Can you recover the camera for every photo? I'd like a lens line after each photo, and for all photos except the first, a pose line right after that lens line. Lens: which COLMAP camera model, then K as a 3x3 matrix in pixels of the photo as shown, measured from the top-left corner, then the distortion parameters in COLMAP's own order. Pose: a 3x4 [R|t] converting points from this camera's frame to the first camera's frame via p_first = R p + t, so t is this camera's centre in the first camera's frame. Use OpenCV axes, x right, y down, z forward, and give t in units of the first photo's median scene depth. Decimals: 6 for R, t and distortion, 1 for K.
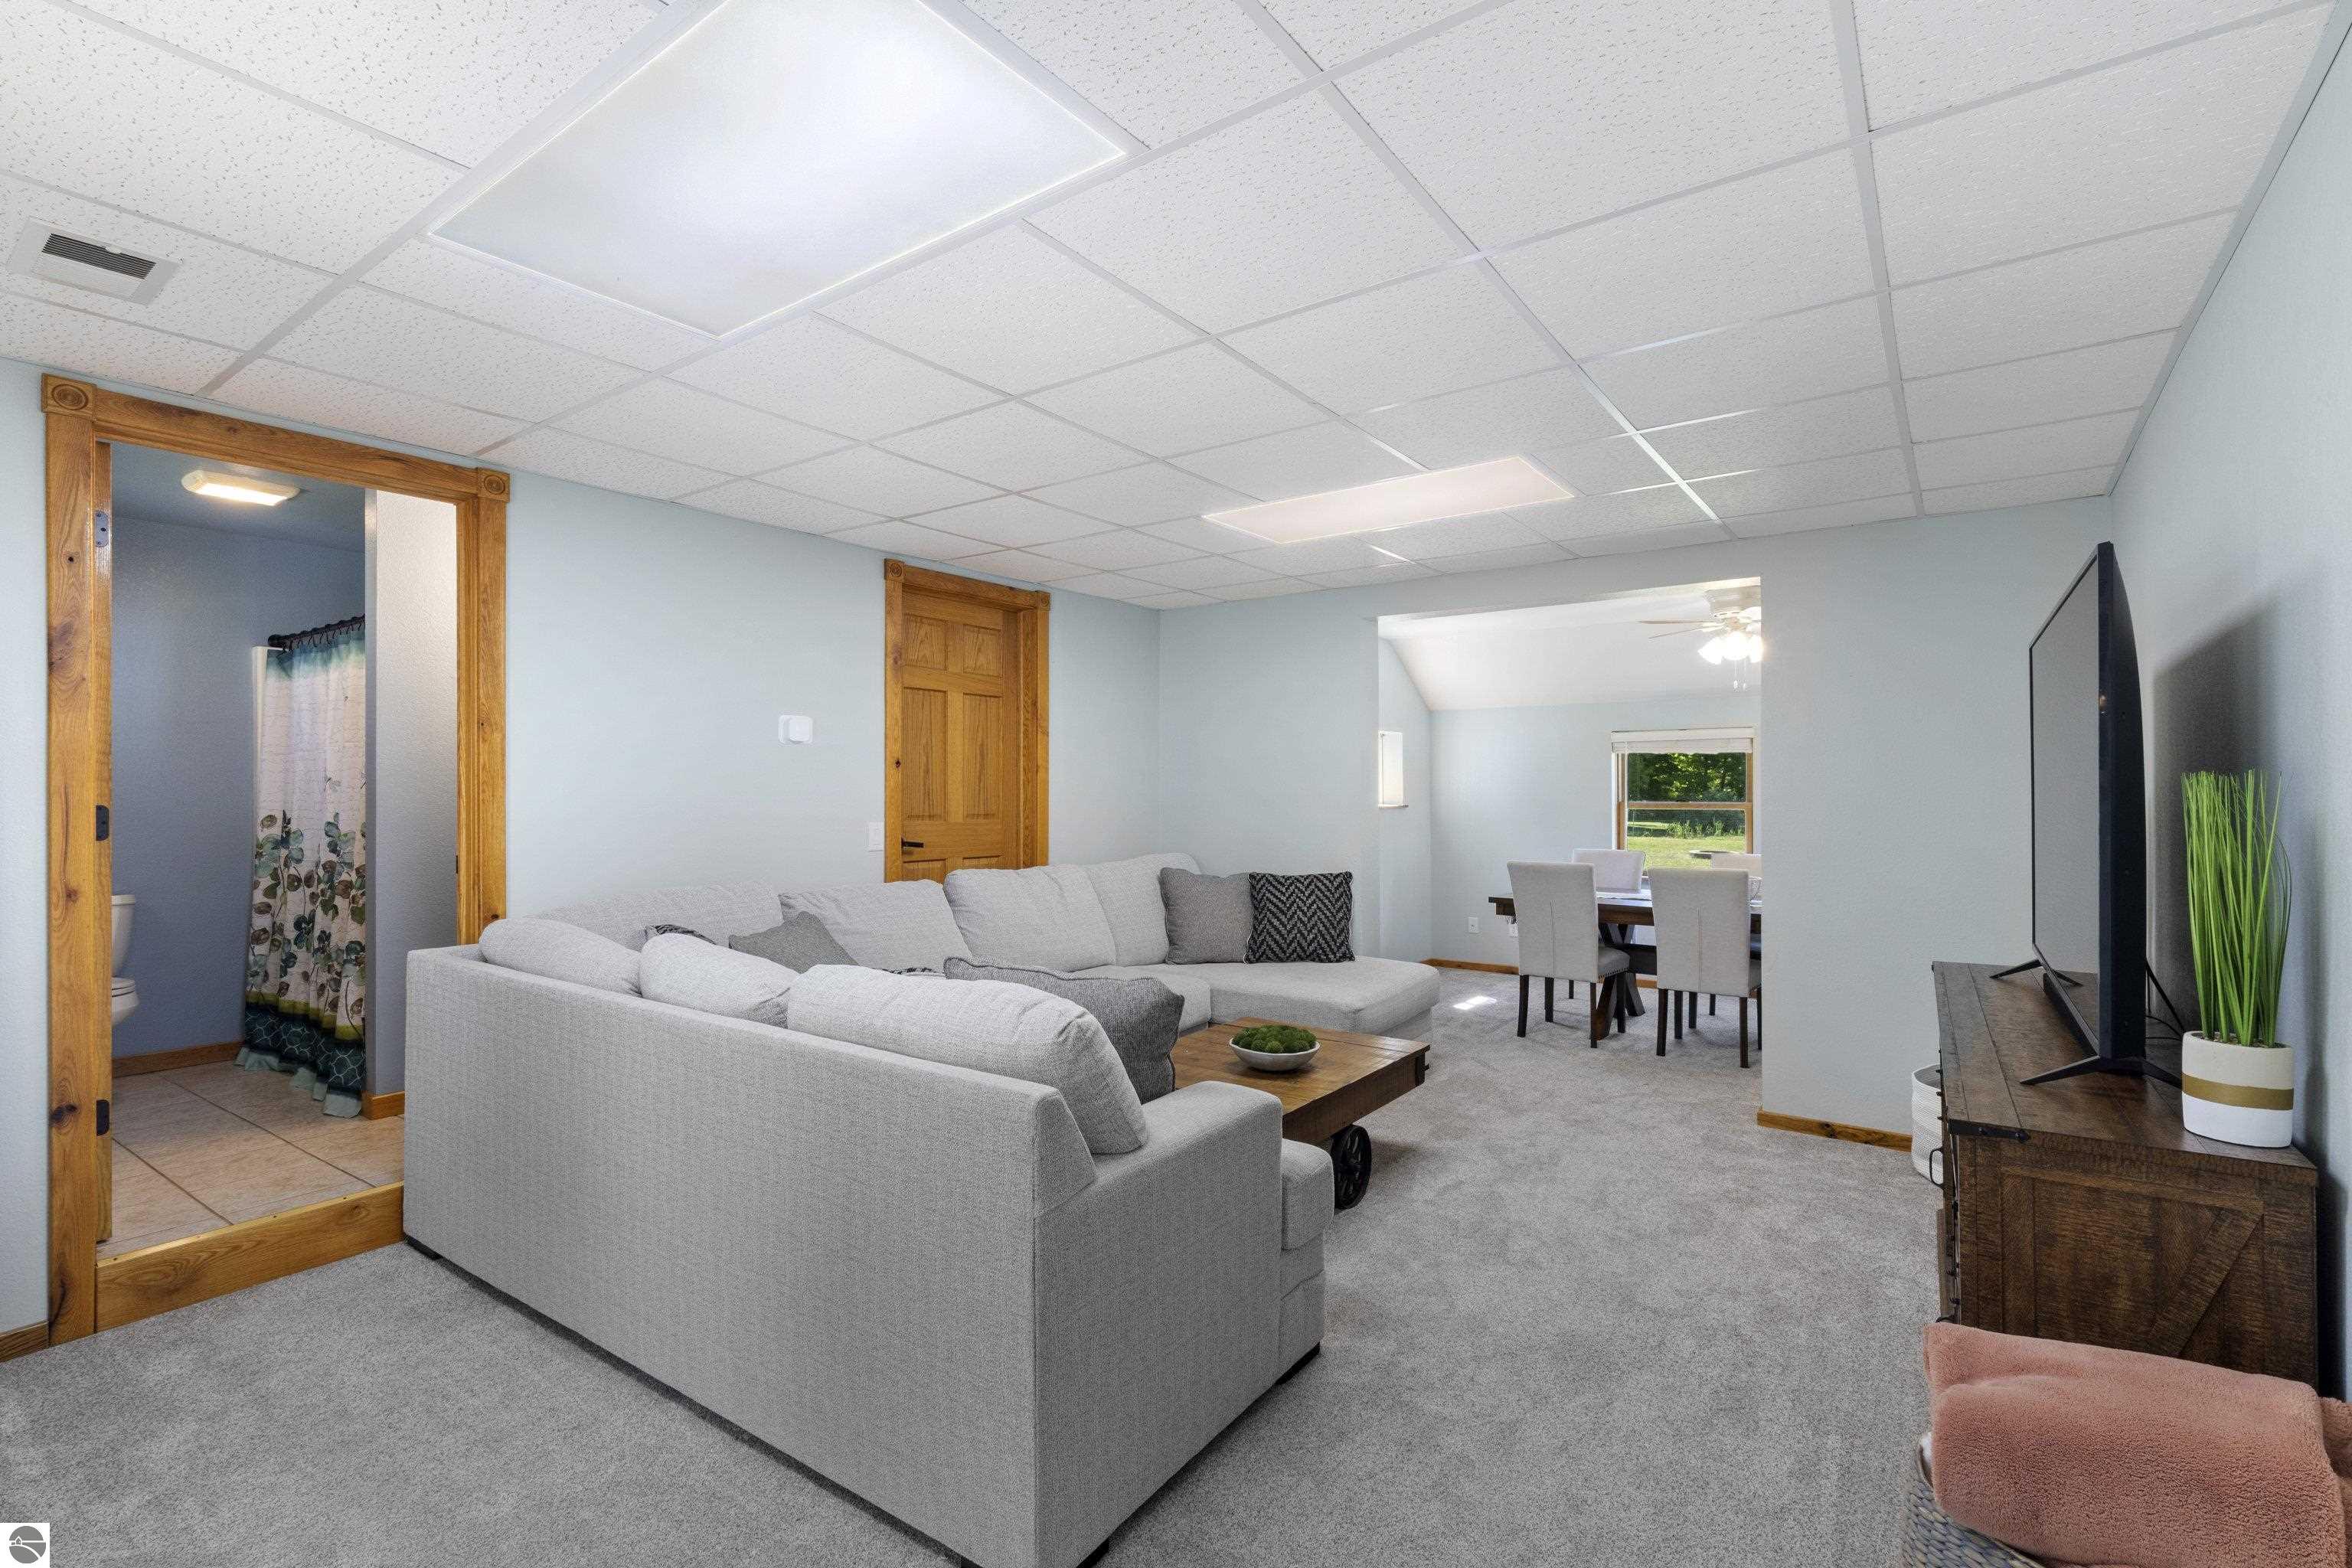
lens RADIAL K [[1071.8, 0, 1179.9], [0, 1071.8, 779.4], [0, 0, 1]] dist [0.004440, 0.000472]
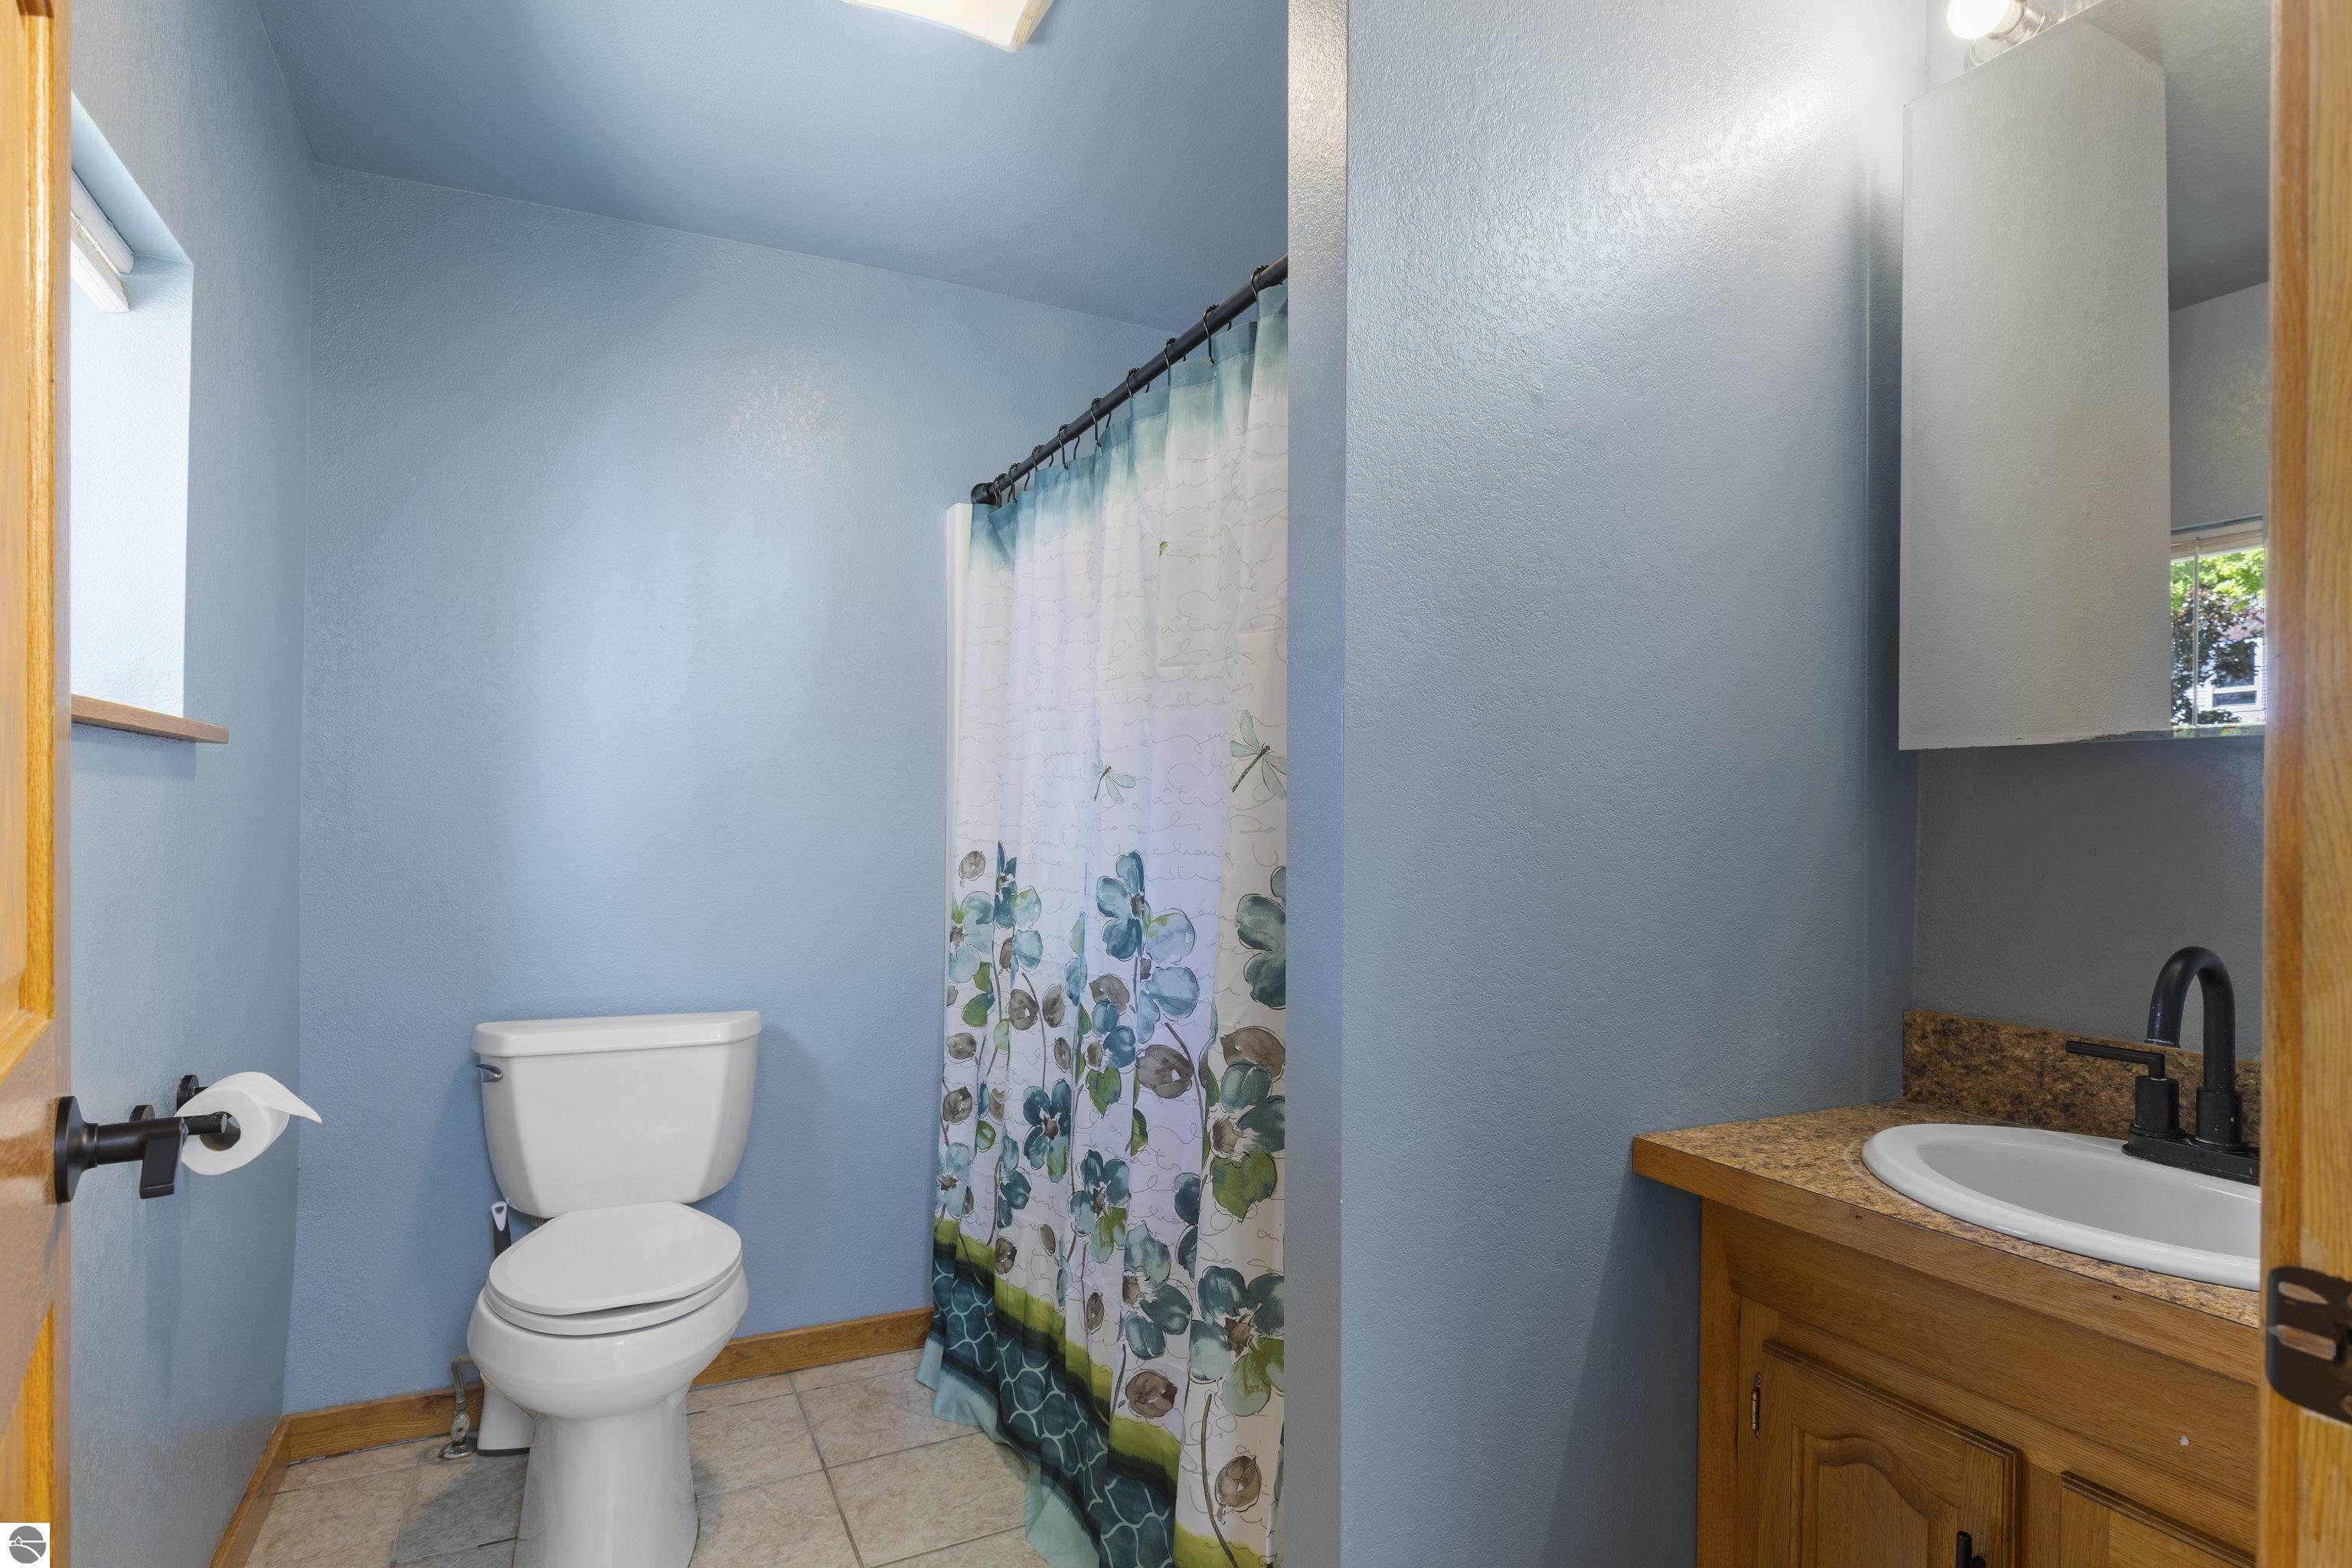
lens RADIAL K [[1253.7, 0, 1177.5], [0, 1253.7, 798.1], [0, 0, 1]] dist [-0.005995, -0.000287]
pose [[0.878198, 0.004136, -0.478280, -0.513303], [-0.006283, 0.999976, -0.002890, 0.010815], [0.478256, 0.005543, 0.878203, 0.568058]]
